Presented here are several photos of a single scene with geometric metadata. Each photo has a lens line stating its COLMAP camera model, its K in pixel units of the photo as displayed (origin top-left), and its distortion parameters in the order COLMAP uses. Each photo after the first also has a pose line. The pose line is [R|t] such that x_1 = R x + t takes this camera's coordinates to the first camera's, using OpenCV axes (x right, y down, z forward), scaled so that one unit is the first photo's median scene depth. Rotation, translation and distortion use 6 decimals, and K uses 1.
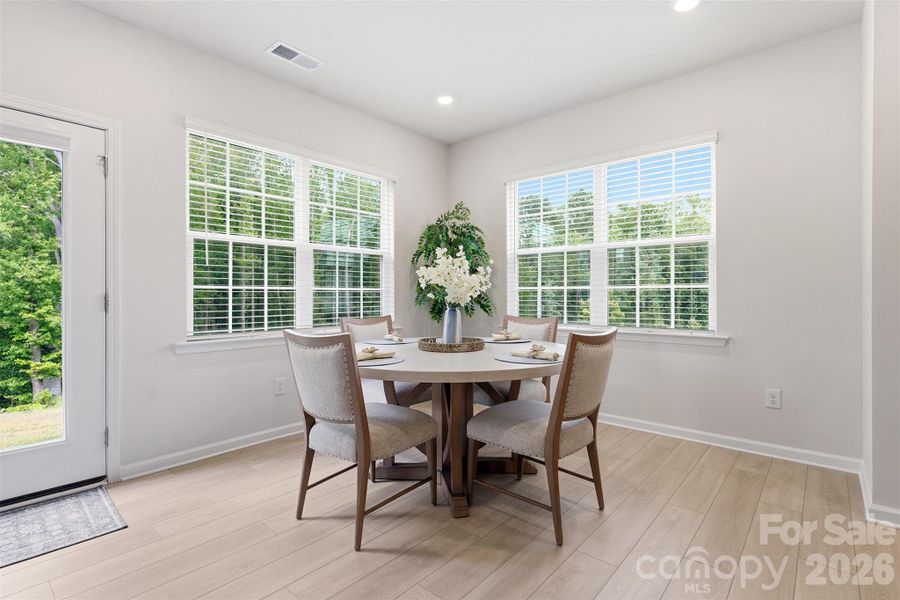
lens RADIAL K [[414.7, 0, 443.9], [0, 414.7, 297.9], [0, 0, 1]] dist [-0.000712, 0.001186]
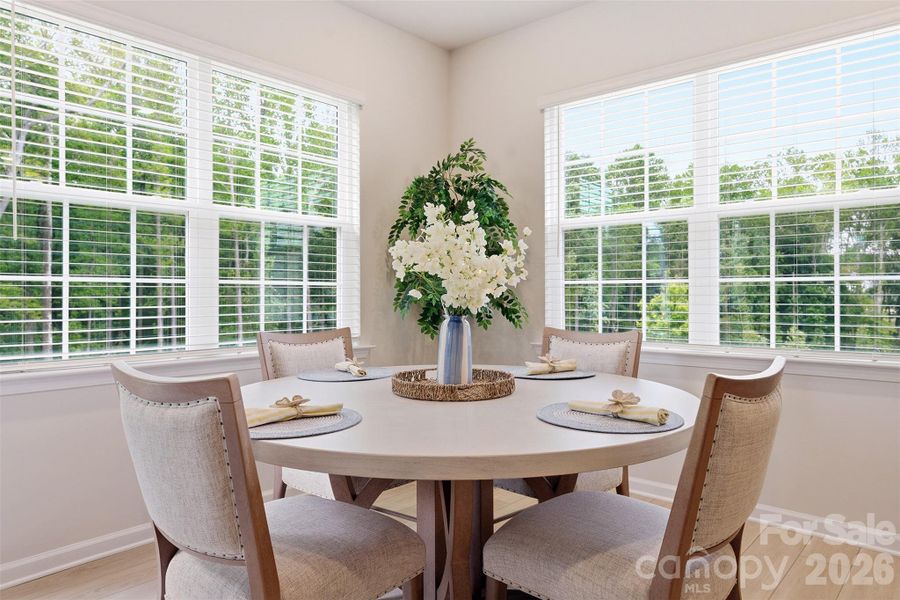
lens RADIAL K [[574.8, 0, 442.4], [0, 574.8, 300.8], [0, 0, 1]] dist [0.006311, 0.000553]
pose [[0.999993, 0.001742, -0.003414, 0.005135], [-0.001720, 0.999978, 0.006367, -0.000811], [0.003426, -0.006361, 0.999974, 0.208462]]
